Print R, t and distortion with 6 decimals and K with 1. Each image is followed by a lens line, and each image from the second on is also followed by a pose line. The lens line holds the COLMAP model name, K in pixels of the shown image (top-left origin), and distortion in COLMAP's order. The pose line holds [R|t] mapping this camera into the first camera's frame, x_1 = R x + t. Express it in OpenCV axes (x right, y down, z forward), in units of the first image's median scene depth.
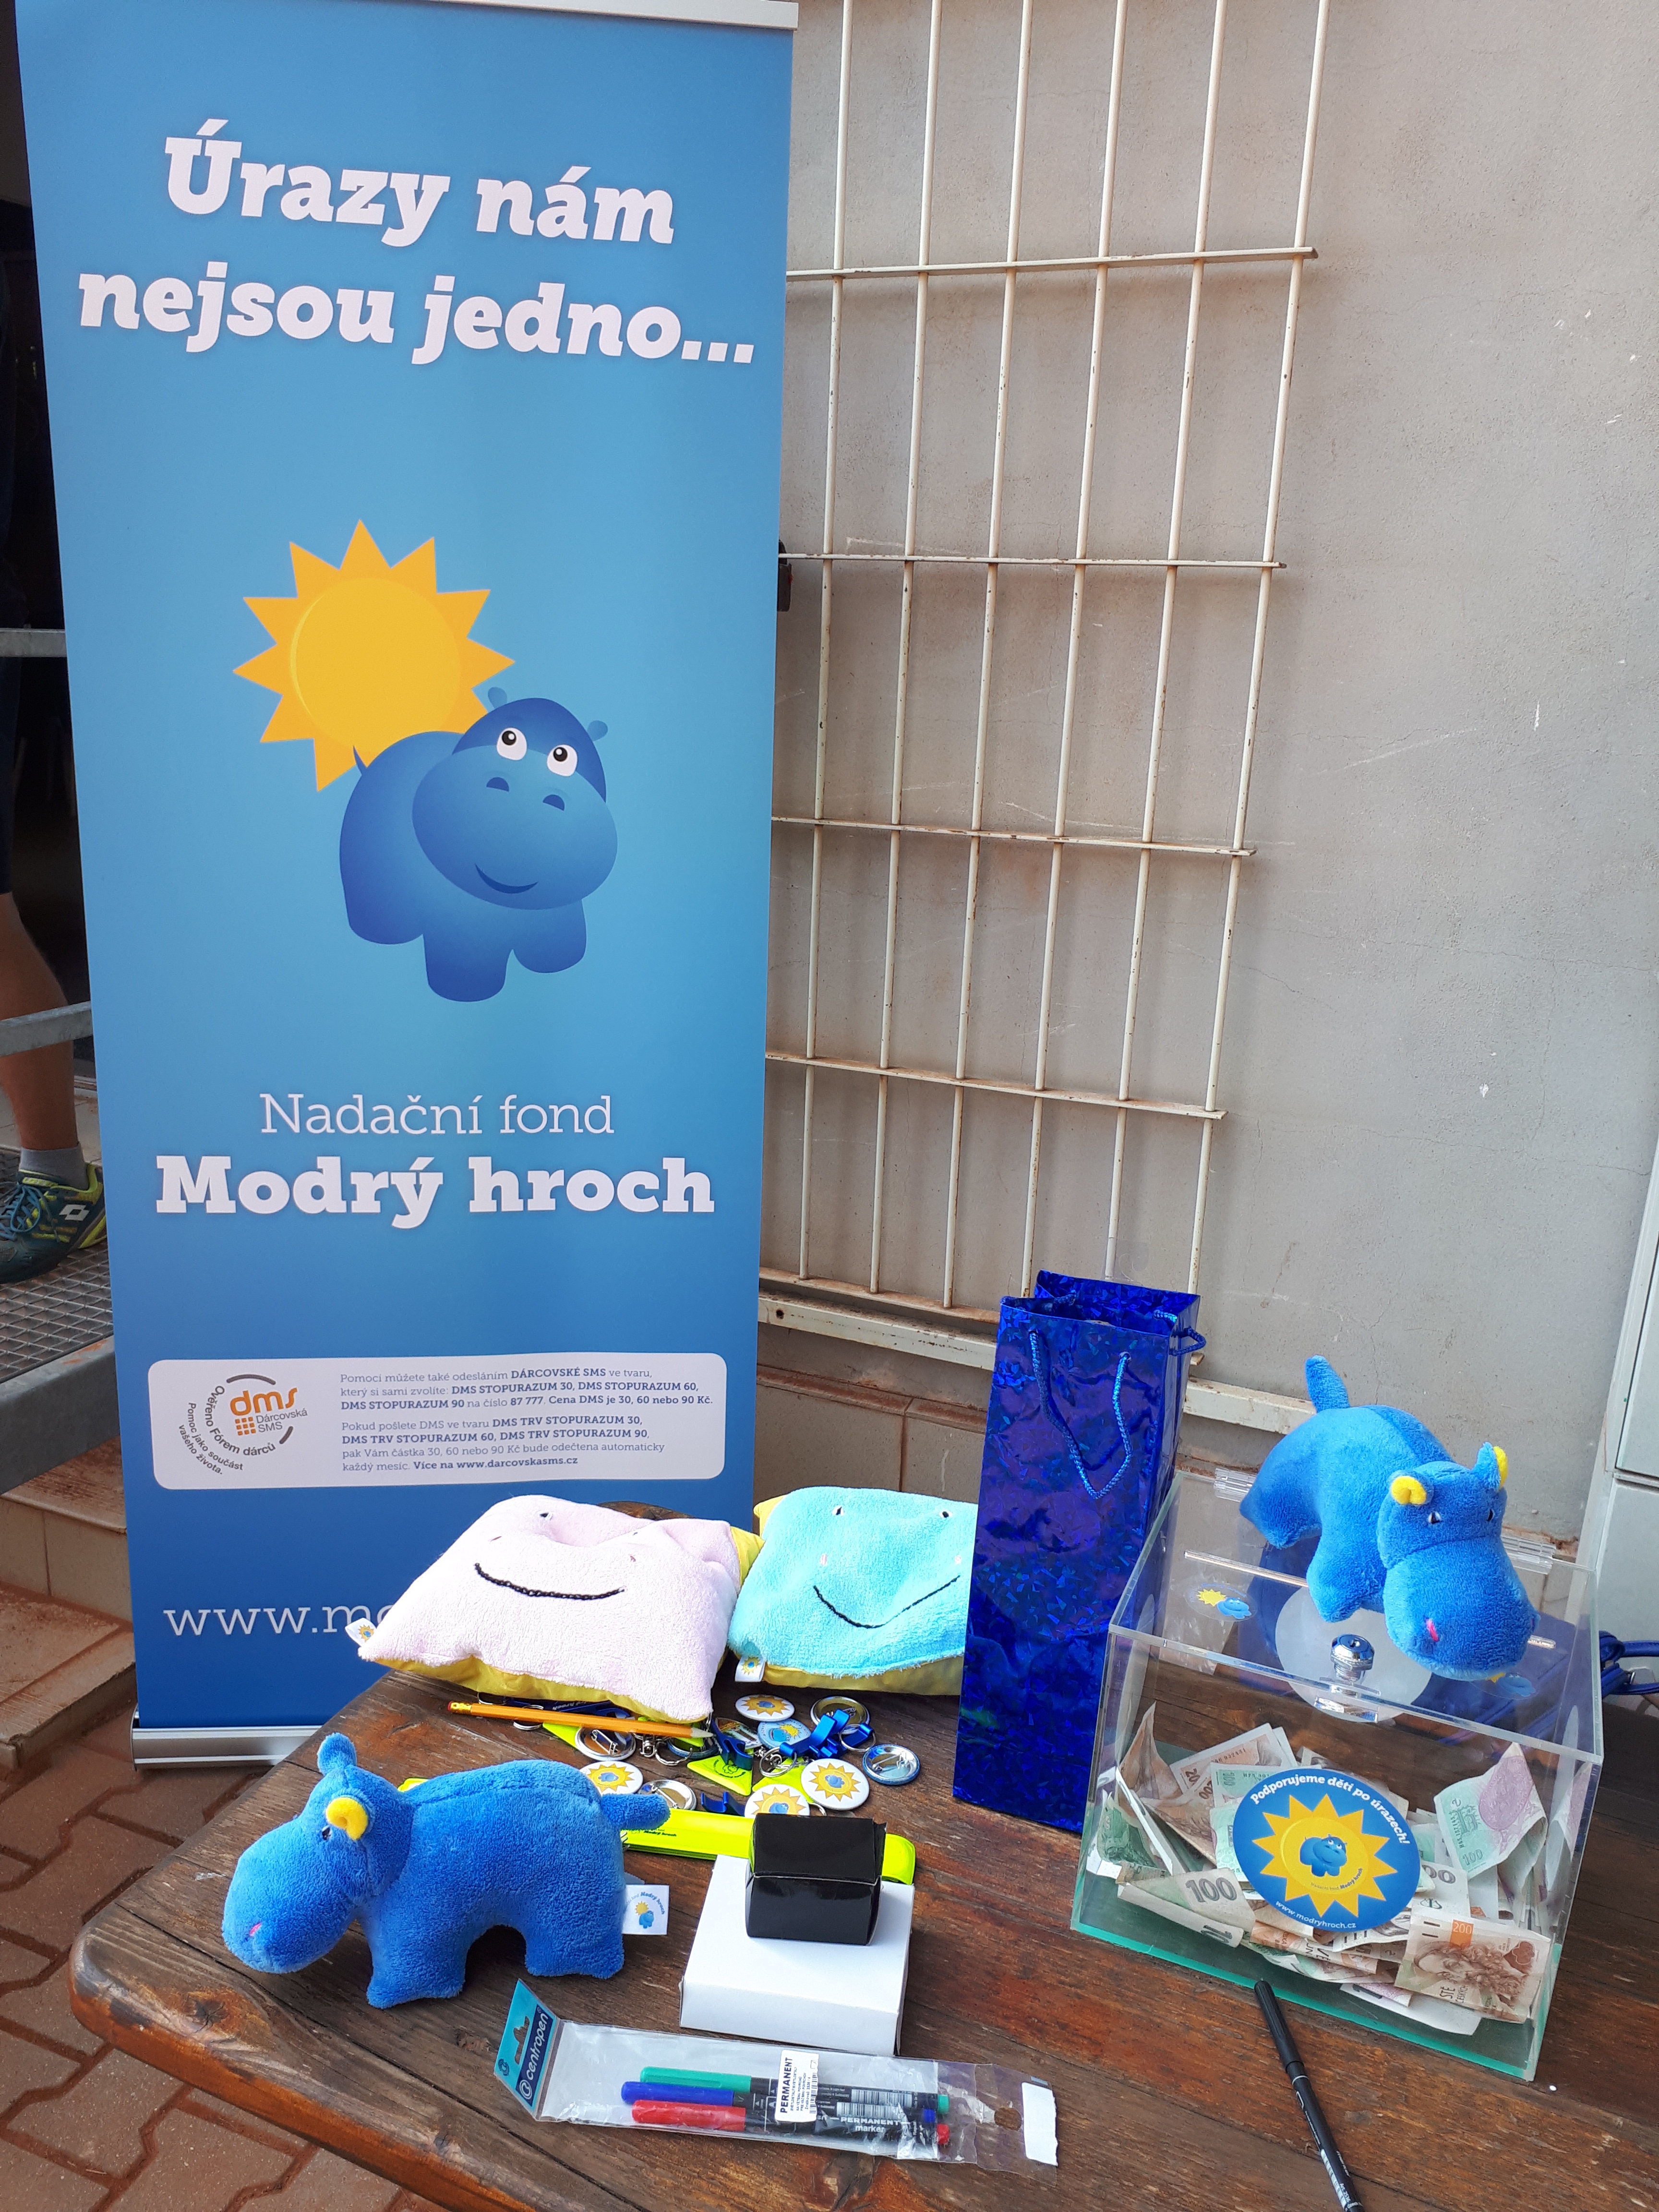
lens RADIAL K [[1754.9, 0, 829.5], [0, 1754.9, 1106.0], [0, 0, 1]] dist [0.047665, -0.061515]
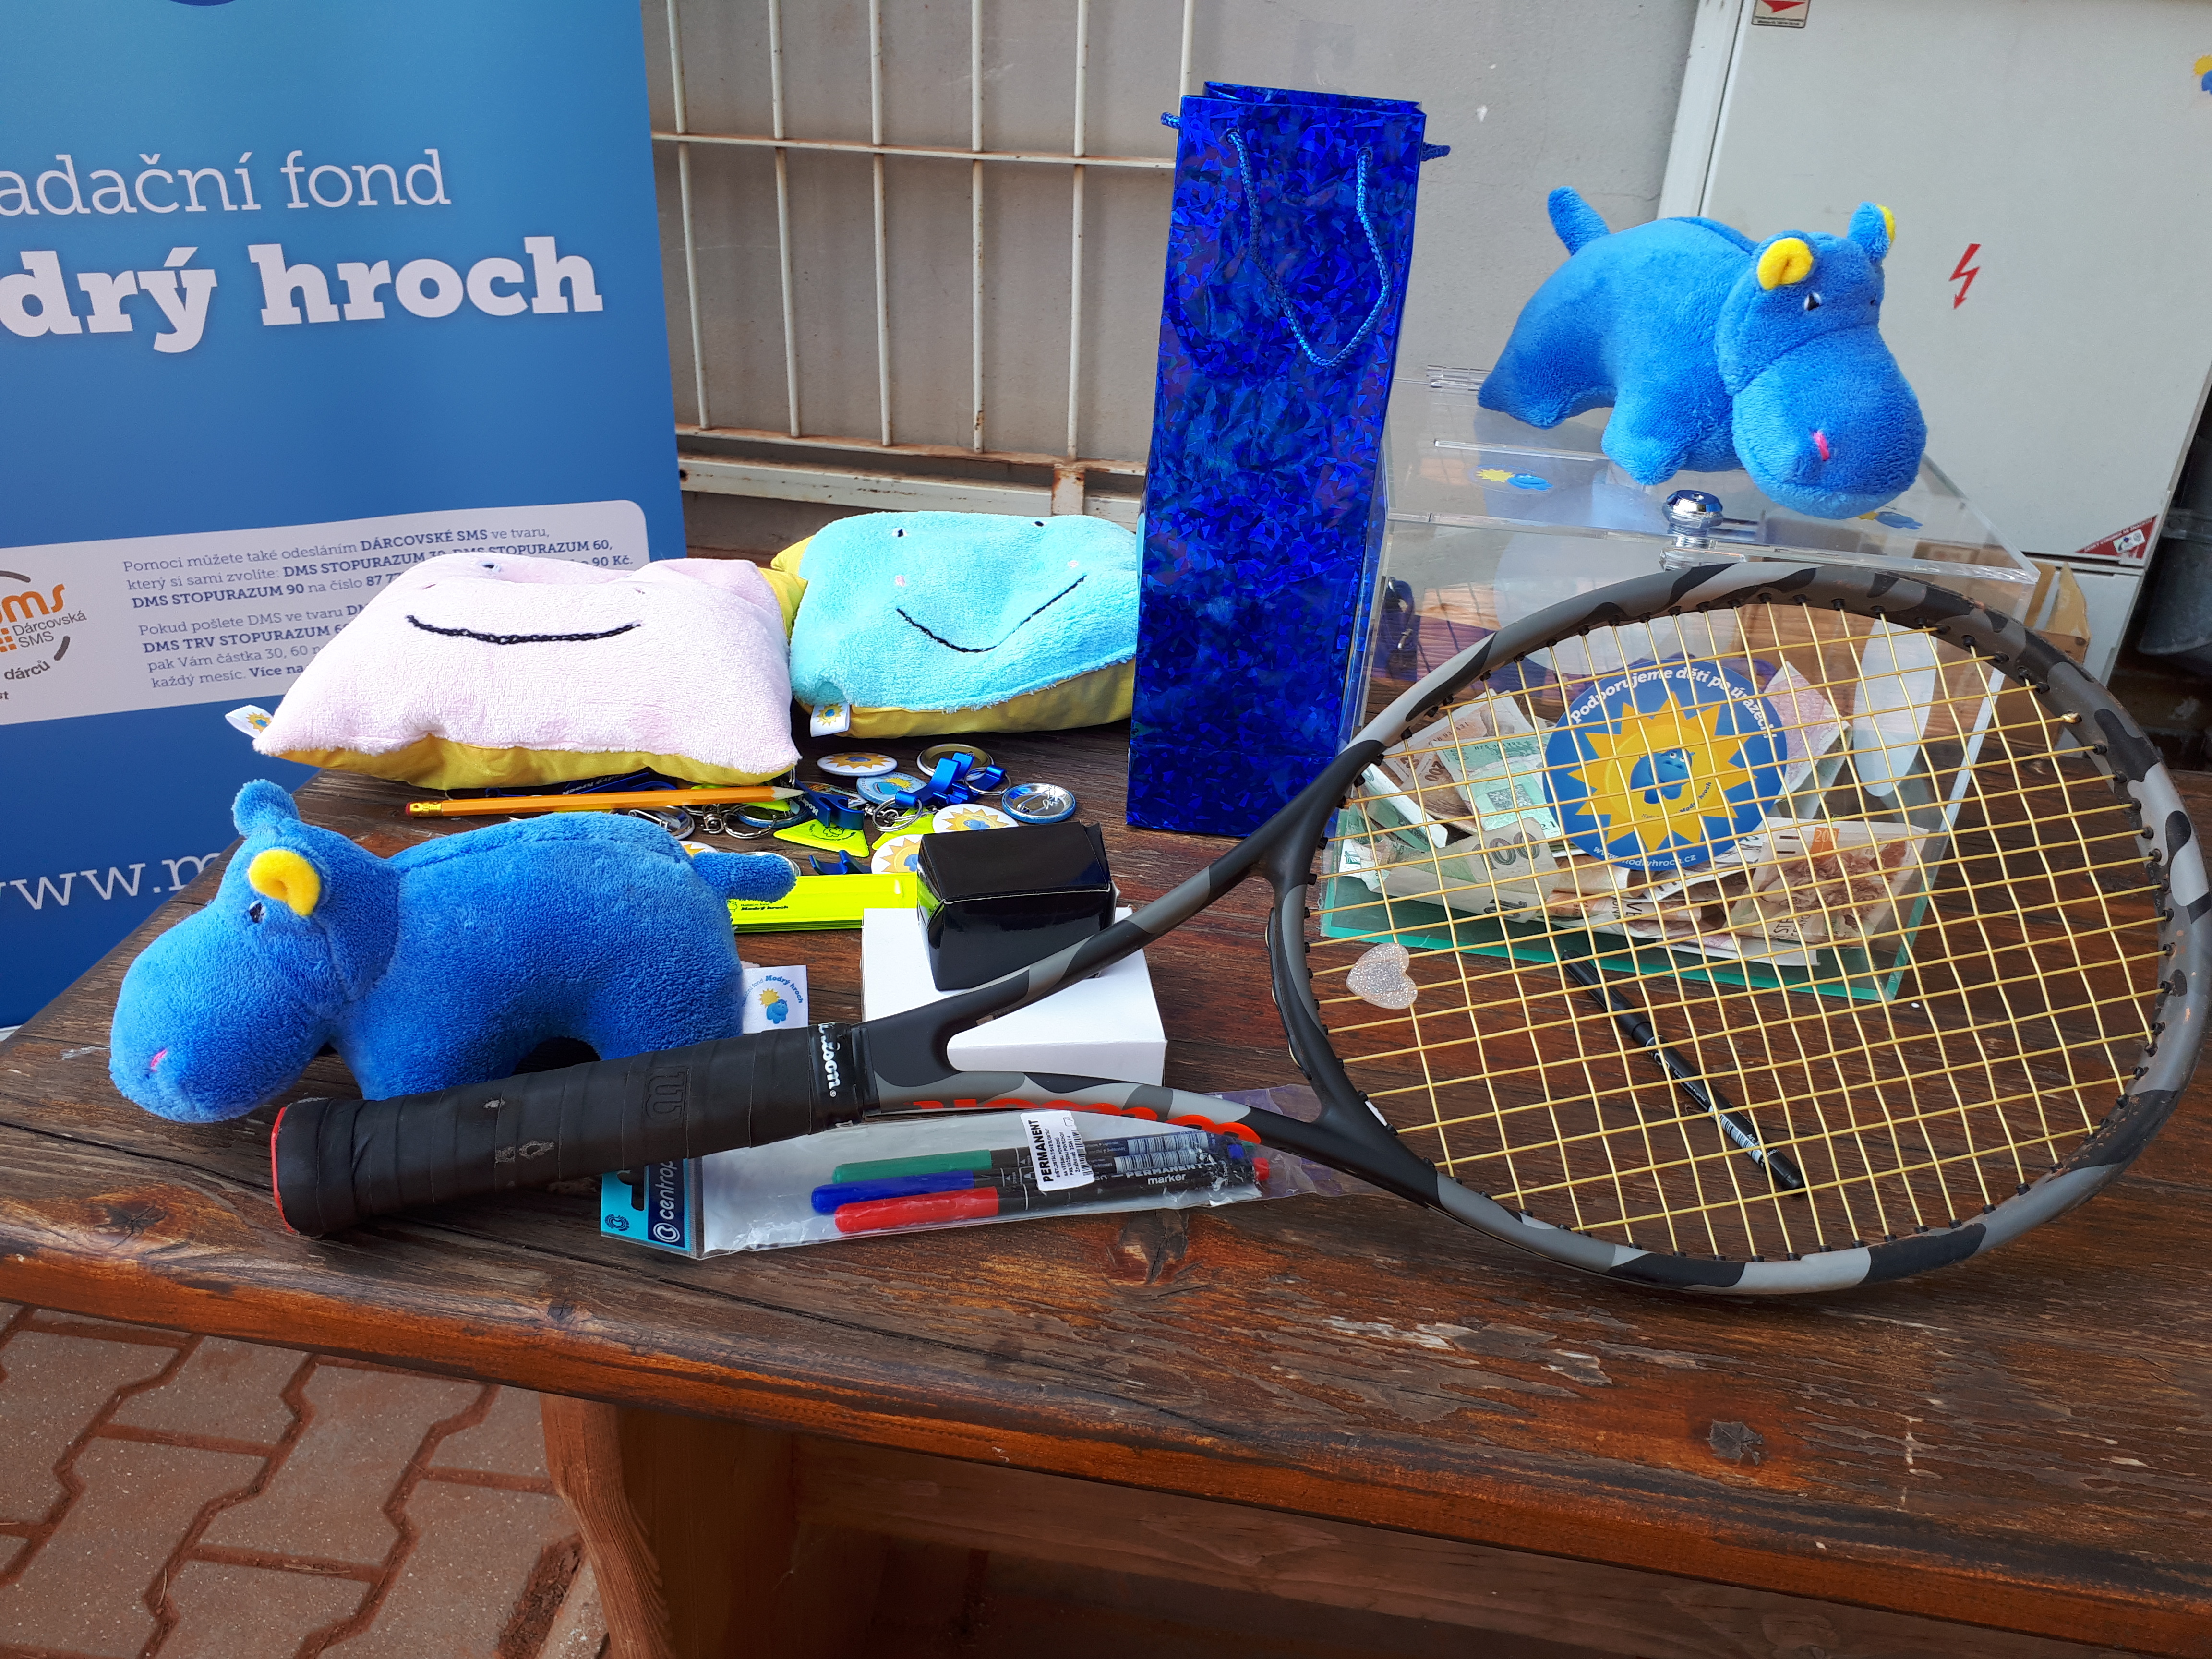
lens RADIAL K [[1754.9, 0, 1106.0], [0, 1754.9, 829.5], [0, 0, 1]] dist [0.047665, -0.061515]
pose [[0.963411, -0.133746, 0.232274, -0.112095], [0.074946, 0.966459, 0.245642, 0.194315], [-0.257337, -0.219246, 0.941121, 0.268898]]
